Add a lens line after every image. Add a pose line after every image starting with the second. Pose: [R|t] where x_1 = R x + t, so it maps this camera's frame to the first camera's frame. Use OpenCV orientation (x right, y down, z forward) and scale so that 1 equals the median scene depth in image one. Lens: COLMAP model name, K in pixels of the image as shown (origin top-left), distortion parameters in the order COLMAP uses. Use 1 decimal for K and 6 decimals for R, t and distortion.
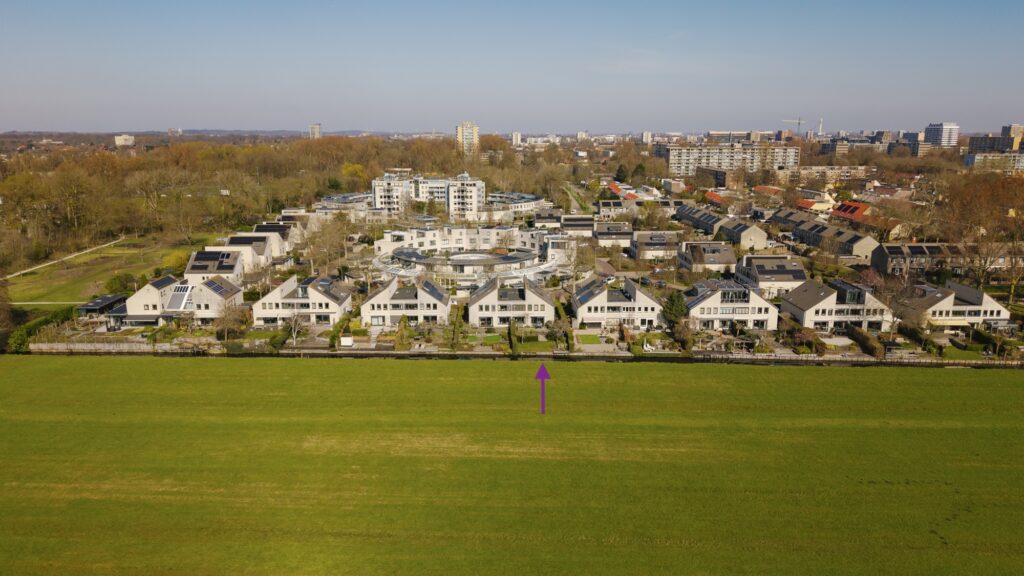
lens RADIAL K [[687.6, 0, 512.0], [0, 687.6, 288.0], [0, 0, 1]] dist [0.061258, -0.067543]
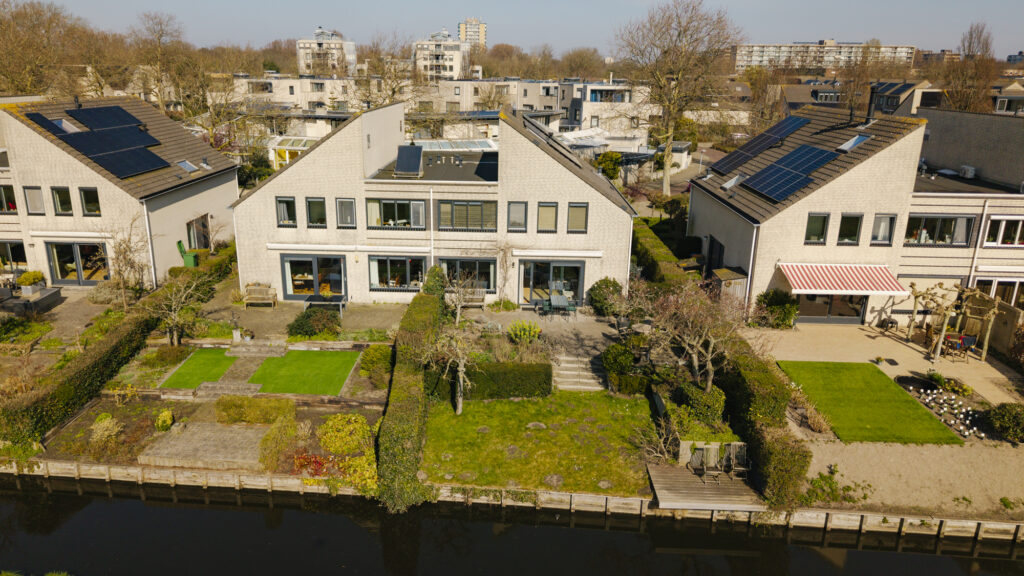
lens RADIAL K [[708.0, 0, 483.0], [0, 708.0, 288.7], [0, 0, 1]] dist [0.068954, -0.074968]
pose [[0.997826, 0.028121, -0.059601, 0.028661], [-0.023380, 0.996616, 0.078808, 0.033501], [0.061615, -0.077244, 0.995107, 0.772299]]
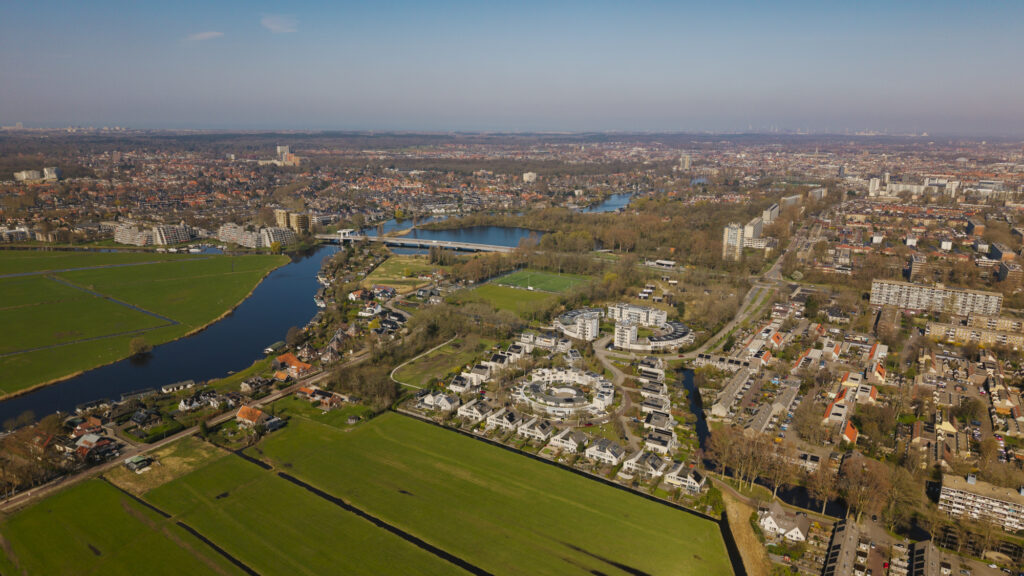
lens RADIAL K [[678.8, 0, 512.0], [0, 678.8, 288.0], [0, 0, 1]] dist [0.052623, -0.066649]
pose [[0.846167, 0.136562, -0.515124, 1.254854], [-0.130902, 0.990257, 0.047496, -0.658486], [0.516591, 0.027241, 0.855799, -1.386320]]
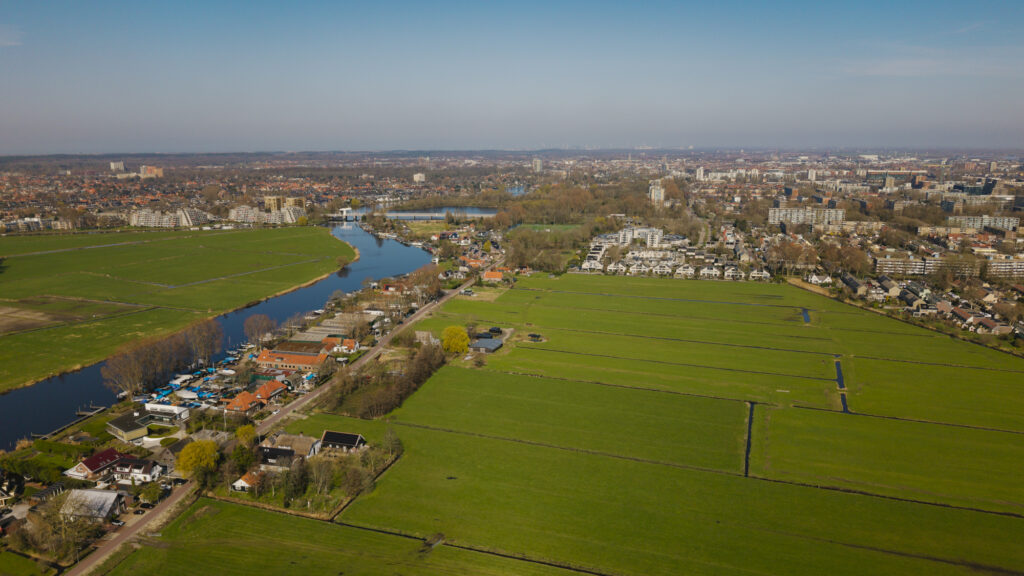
lens RADIAL K [[687.6, 0, 512.0], [0, 687.6, 288.0], [0, 0, 1]] dist [0.061258, -0.067543]
pose [[0.963685, 0.050097, -0.262302, 0.254219], [-0.054693, 0.998451, -0.010245, 0.260952], [0.261383, 0.024219, 0.964931, -3.827655]]
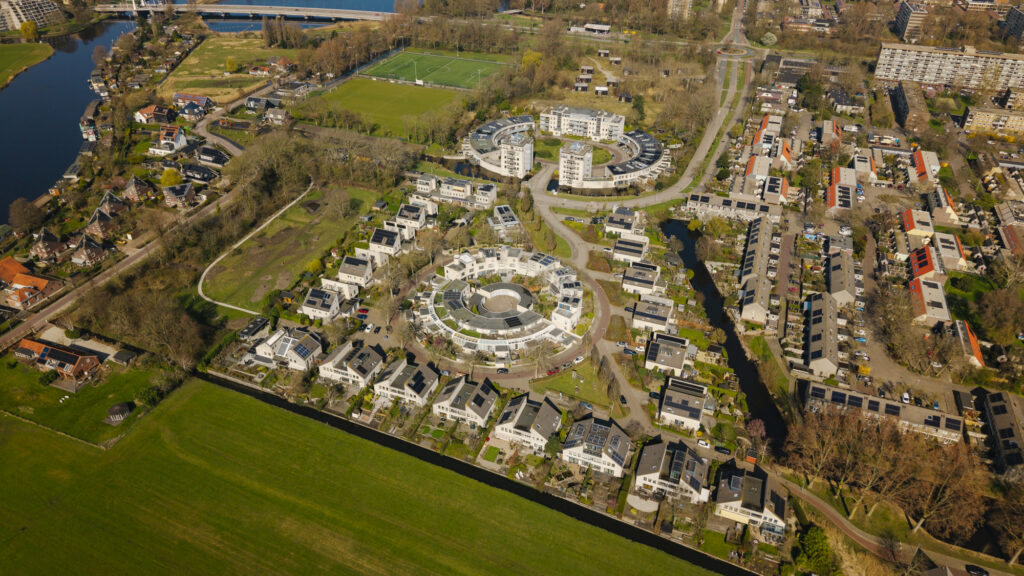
lens RADIAL K [[678.8, 0, 512.0], [0, 678.8, 288.0], [0, 0, 1]] dist [0.052623, -0.066649]
pose [[0.925040, 0.211463, -0.315570, 0.525959], [-0.086713, 0.926346, 0.366557, -0.785085], [0.369840, -0.311716, 0.875244, -0.192548]]
